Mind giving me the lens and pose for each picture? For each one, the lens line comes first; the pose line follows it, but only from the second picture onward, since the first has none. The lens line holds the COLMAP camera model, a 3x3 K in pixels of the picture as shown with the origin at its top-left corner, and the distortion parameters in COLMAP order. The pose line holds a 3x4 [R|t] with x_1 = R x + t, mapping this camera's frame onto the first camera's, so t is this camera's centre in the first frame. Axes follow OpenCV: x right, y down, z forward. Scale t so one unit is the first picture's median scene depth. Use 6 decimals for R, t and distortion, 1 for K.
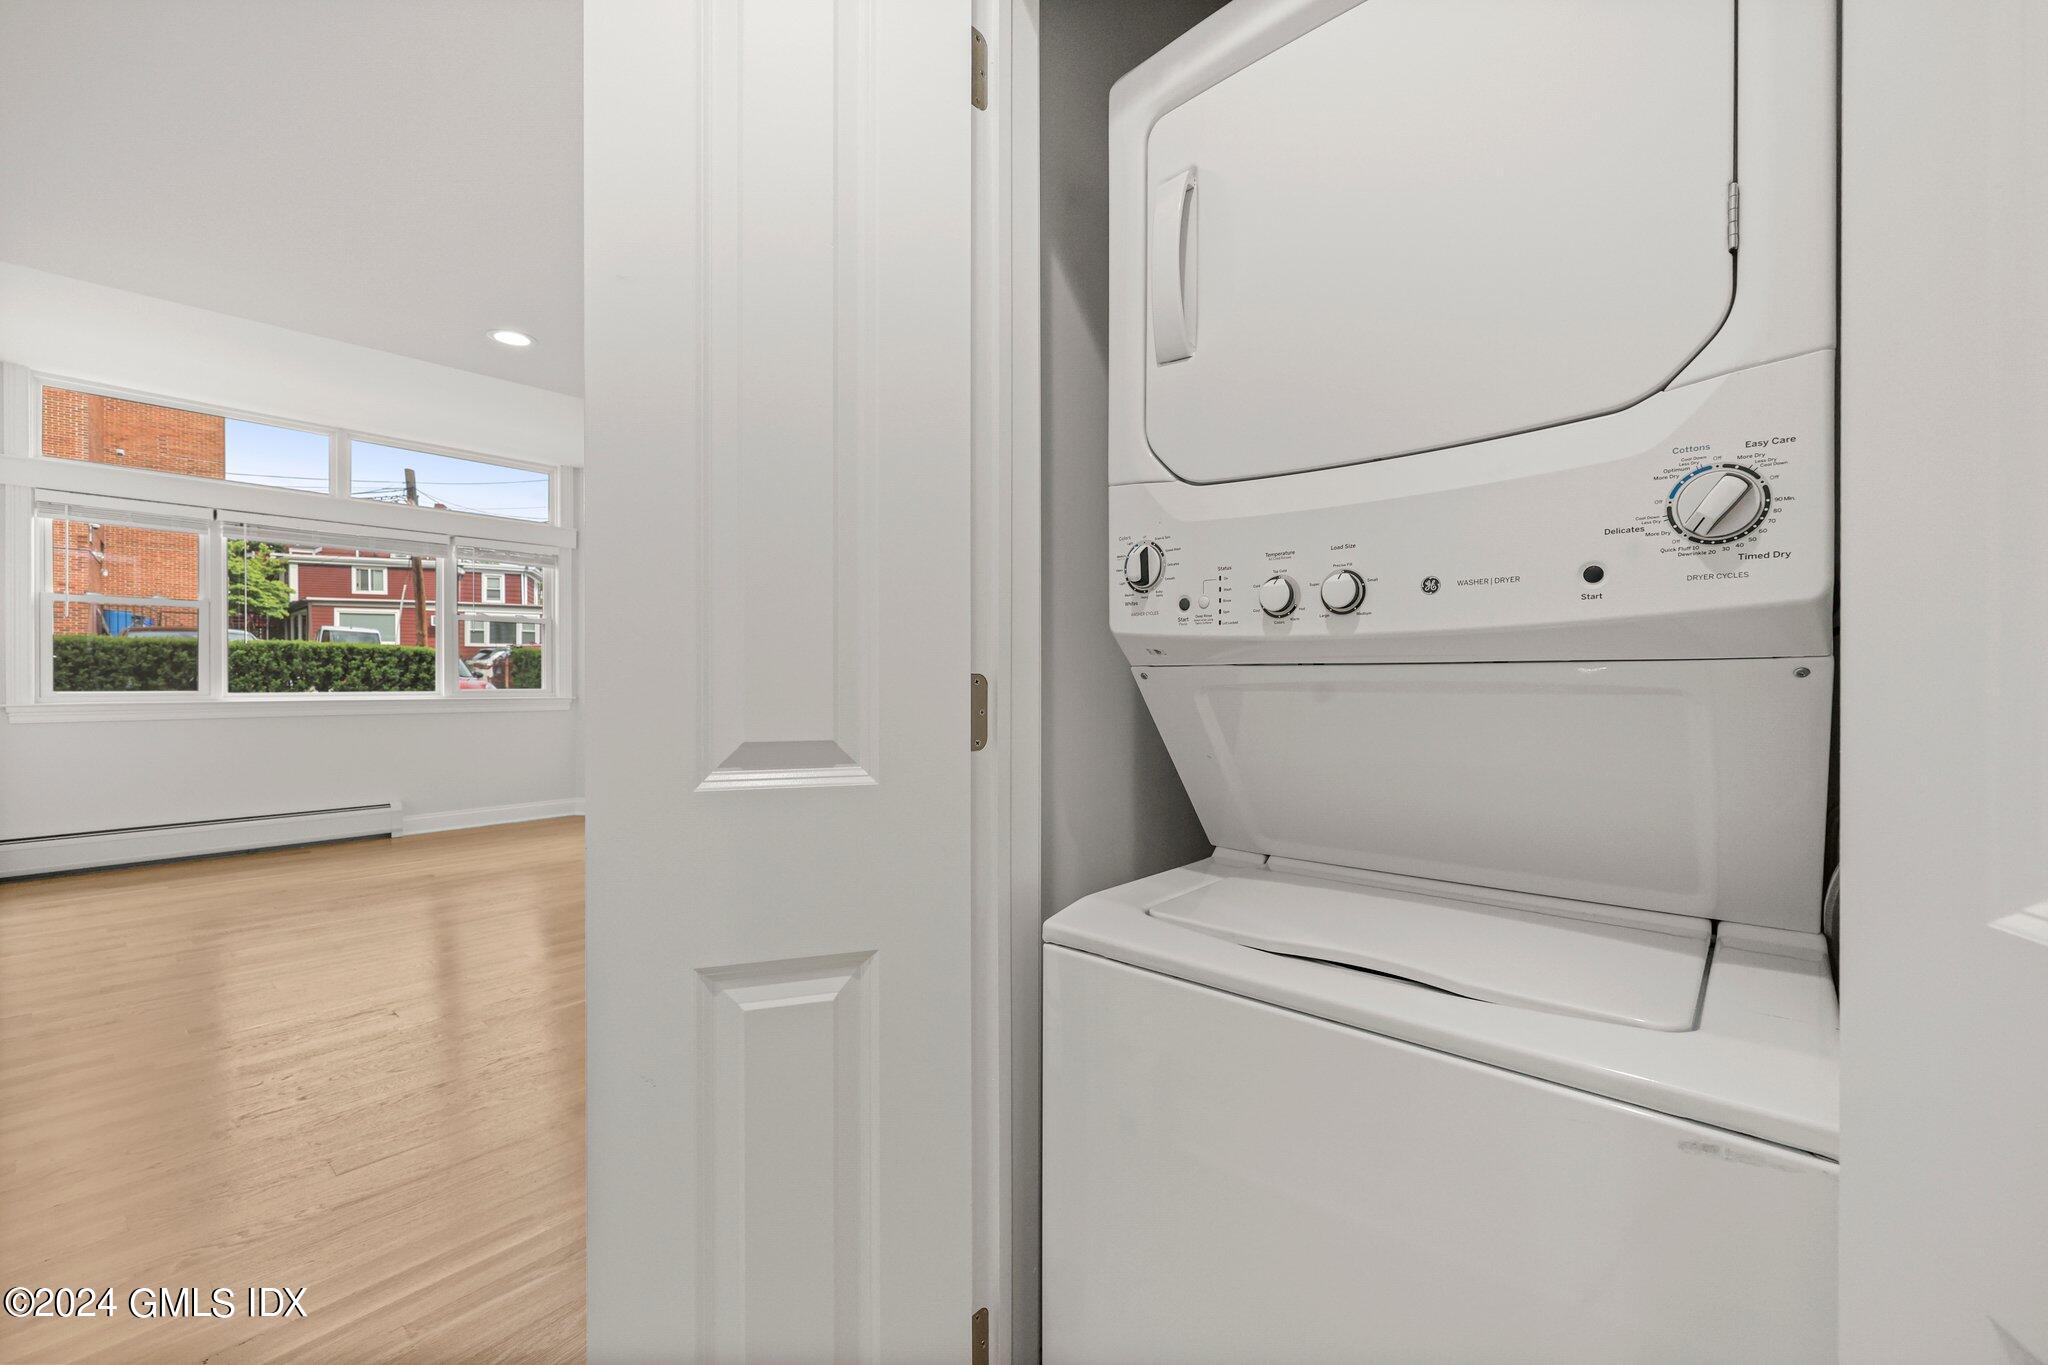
lens RADIAL K [[827.1, 0, 1034.1], [0, 827.1, 684.4], [0, 0, 1]] dist [0.000647, -0.000667]
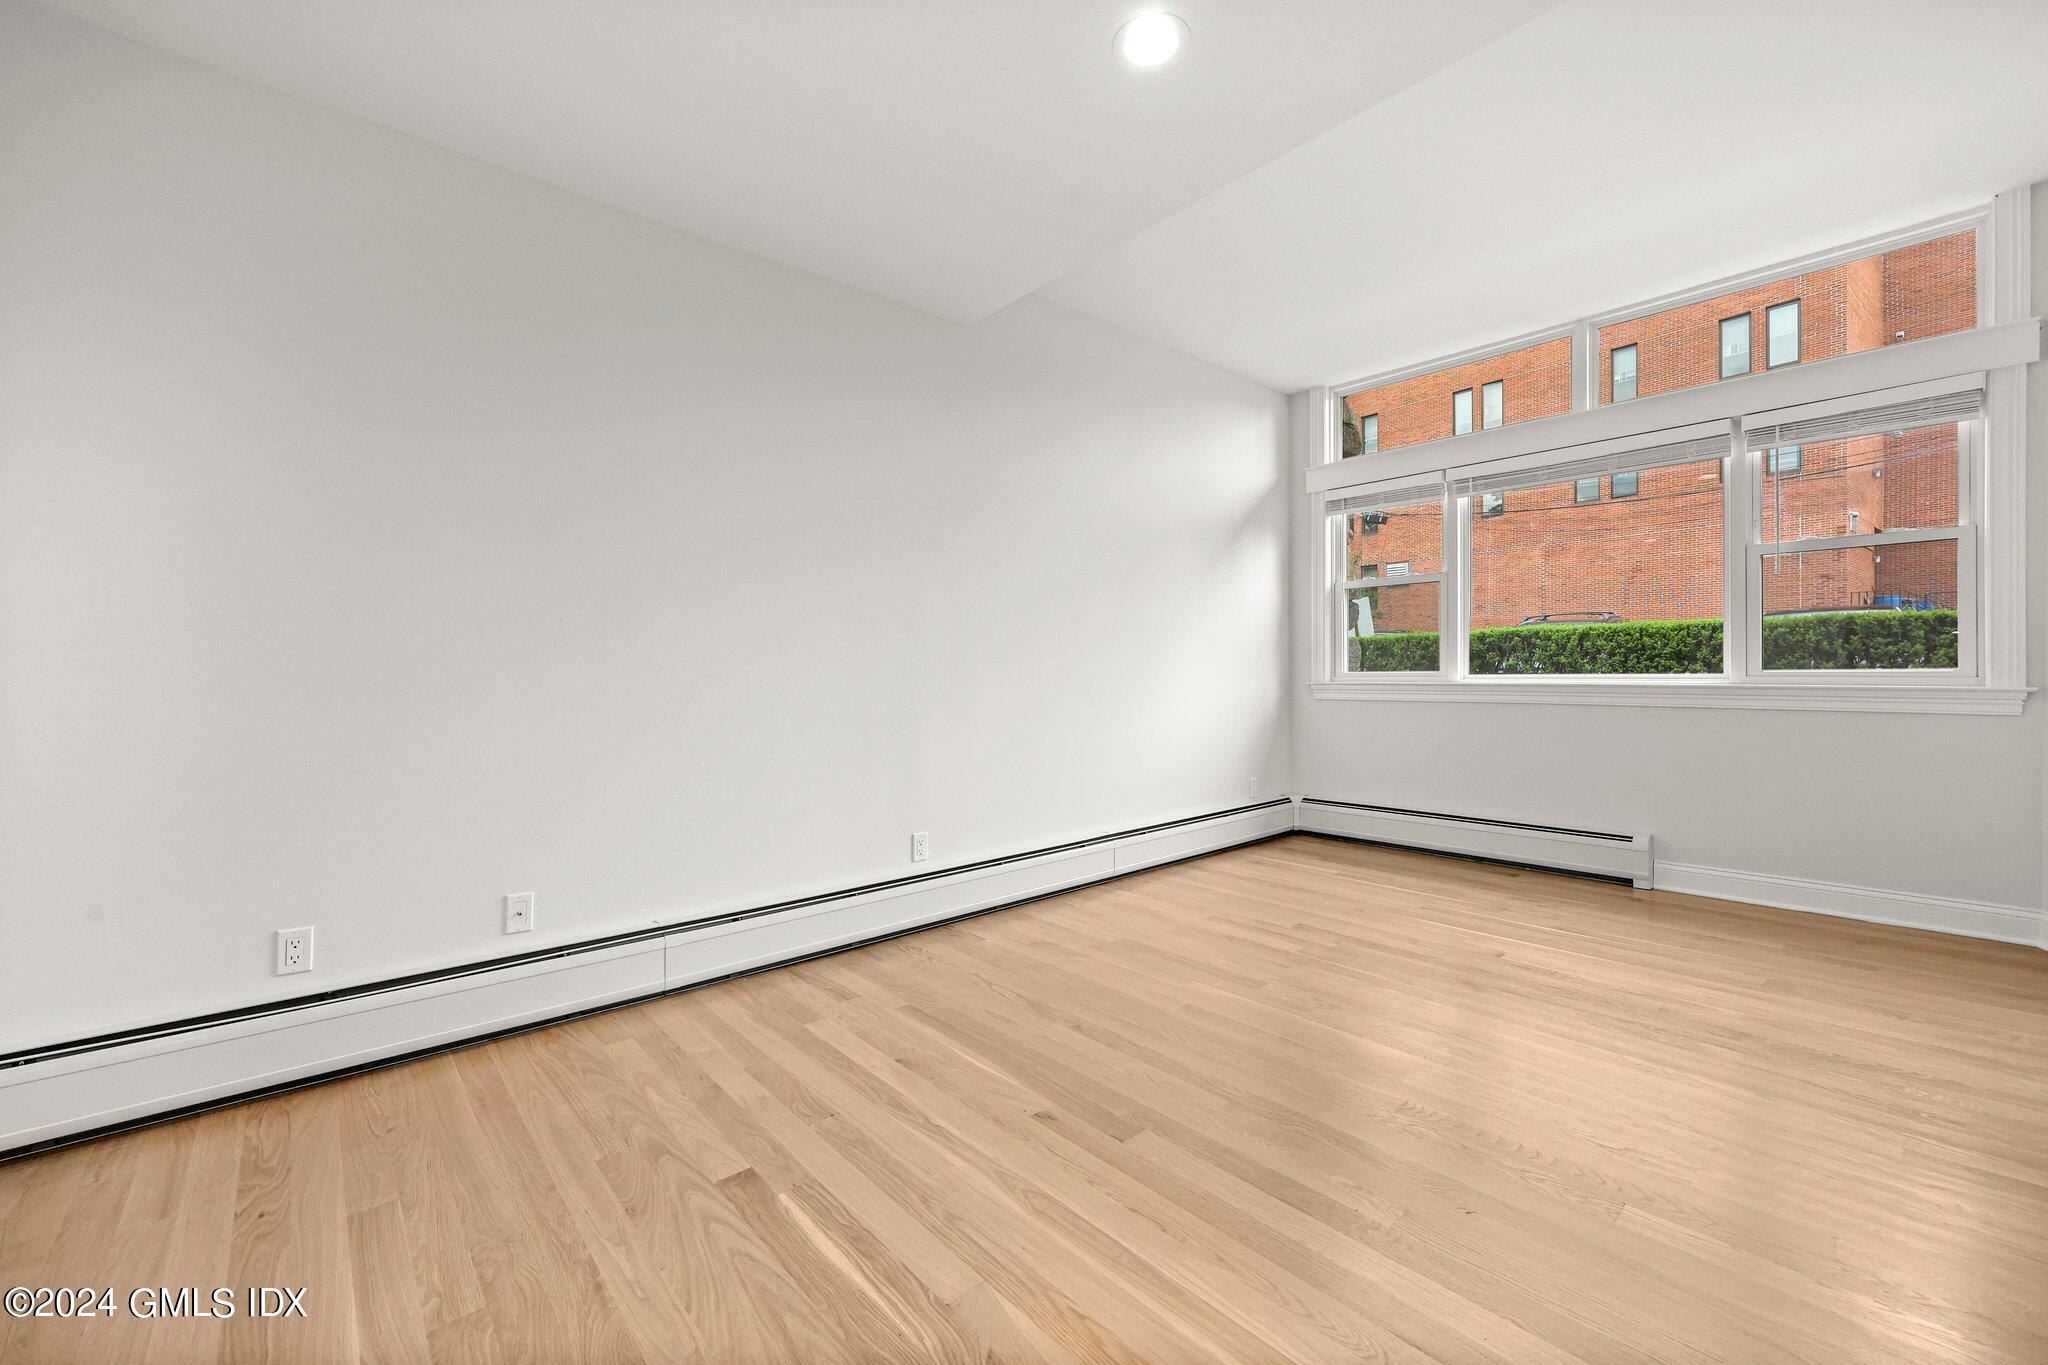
lens RADIAL K [[827.1, 0, 1032.0], [0, 827.1, 668.5], [0, 0, 1]] dist [0.000647, -0.000667]
pose [[-0.136248, -0.005992, -0.990657, -0.027525], [-0.001159, 0.999982, -0.005889, 0.008422], [0.990674, 0.000346, -0.136253, 0.514921]]
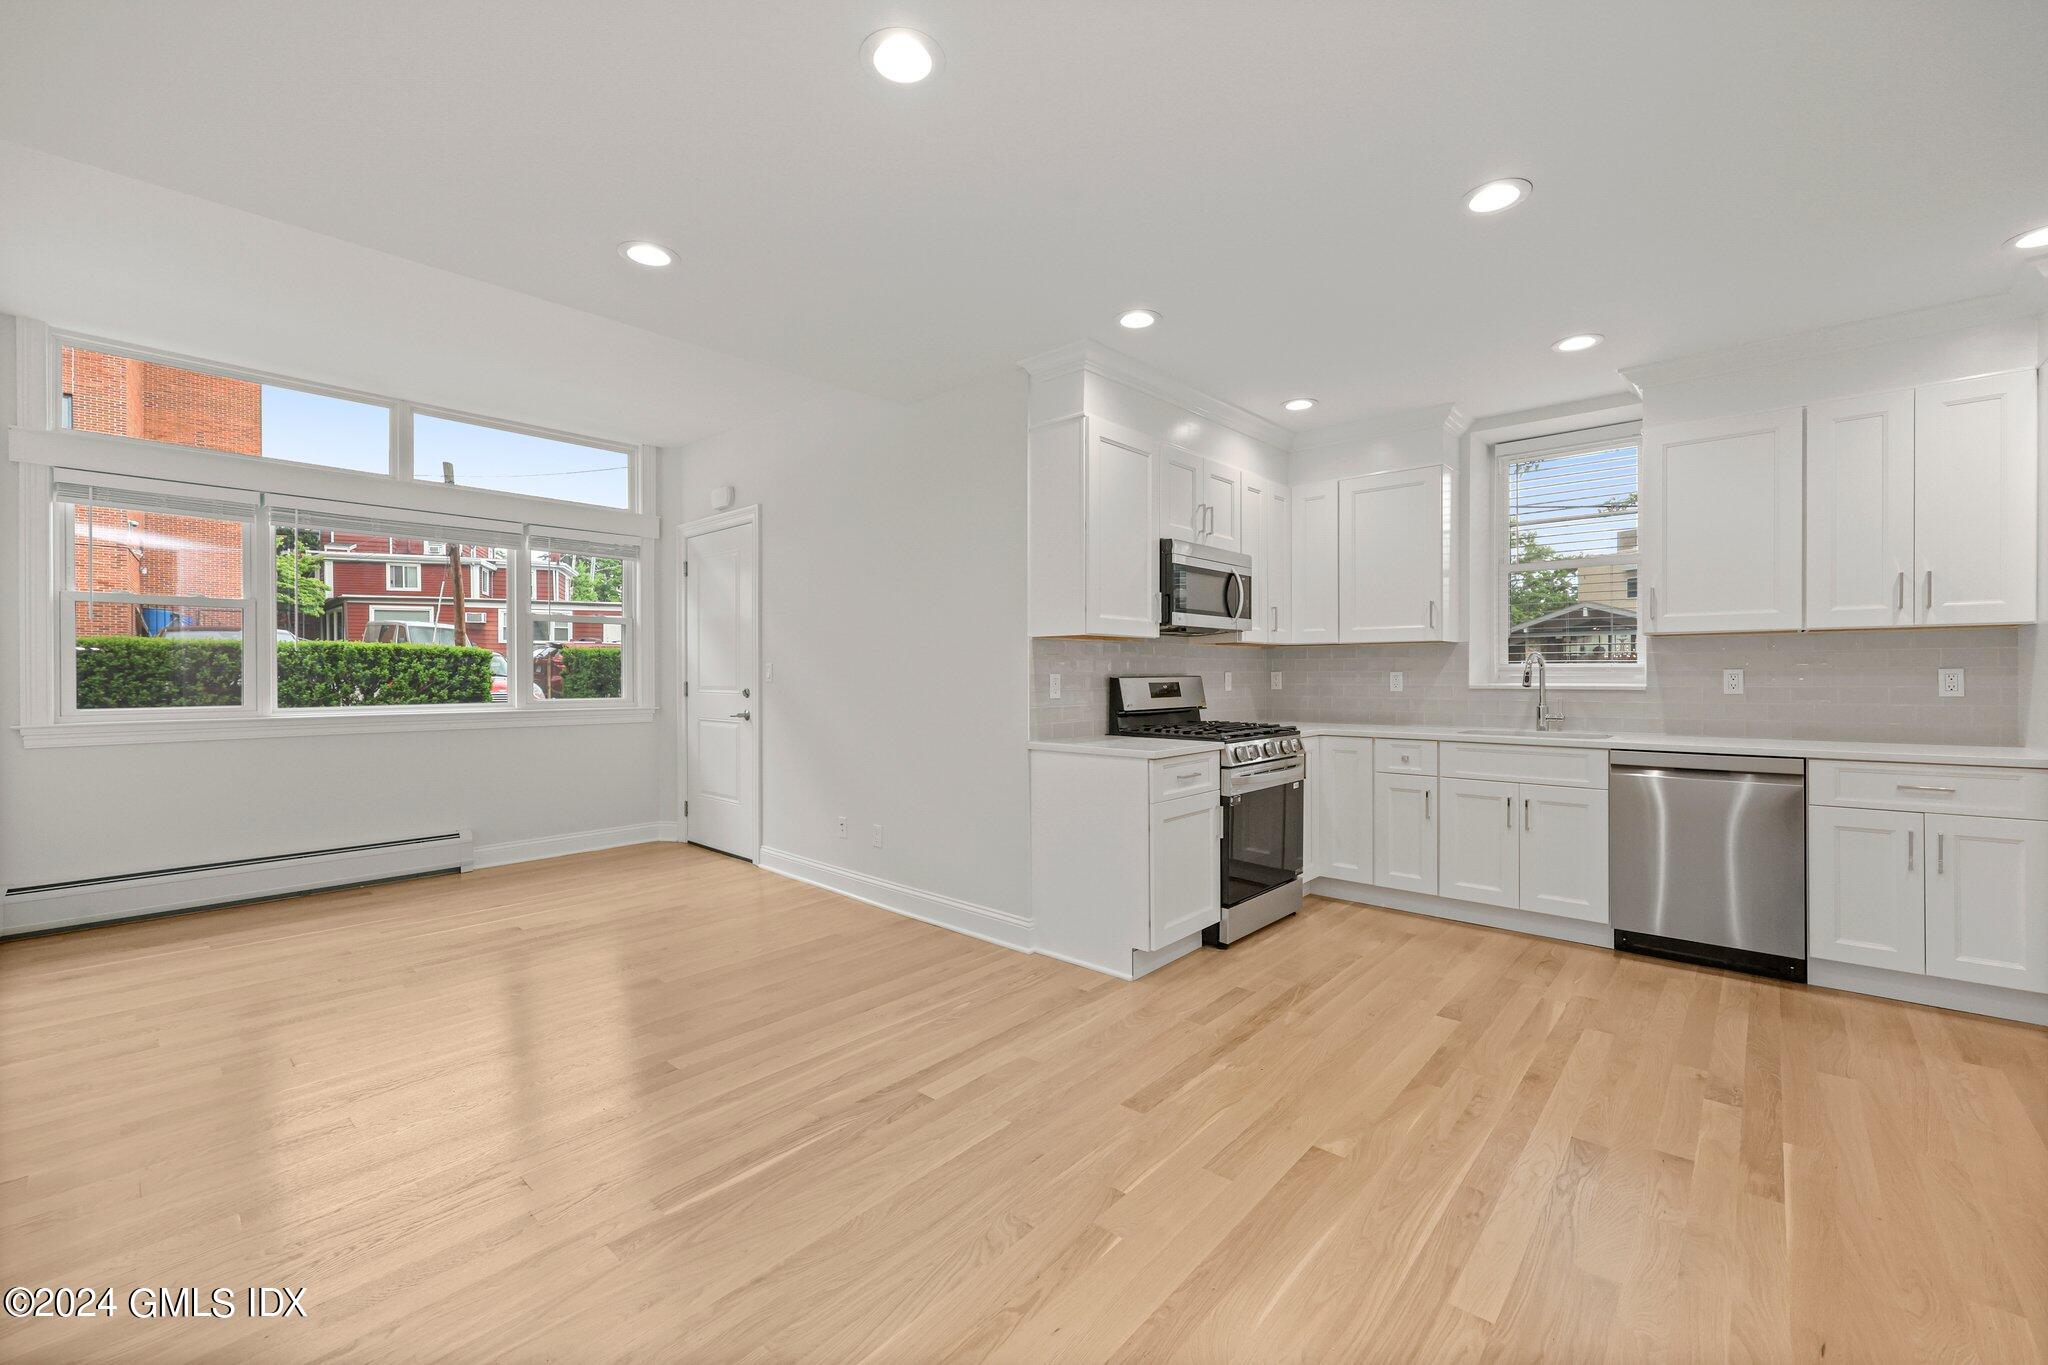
lens RADIAL K [[827.1, 0, 1031.2], [0, 827.1, 678.0], [0, 0, 1]] dist [0.000647, -0.000667]
pose [[0.999700, -0.002207, -0.024384, -0.135689], [0.002197, 0.999997, -0.000436, -0.014076], [0.024385, 0.000382, 0.999703, 0.127790]]
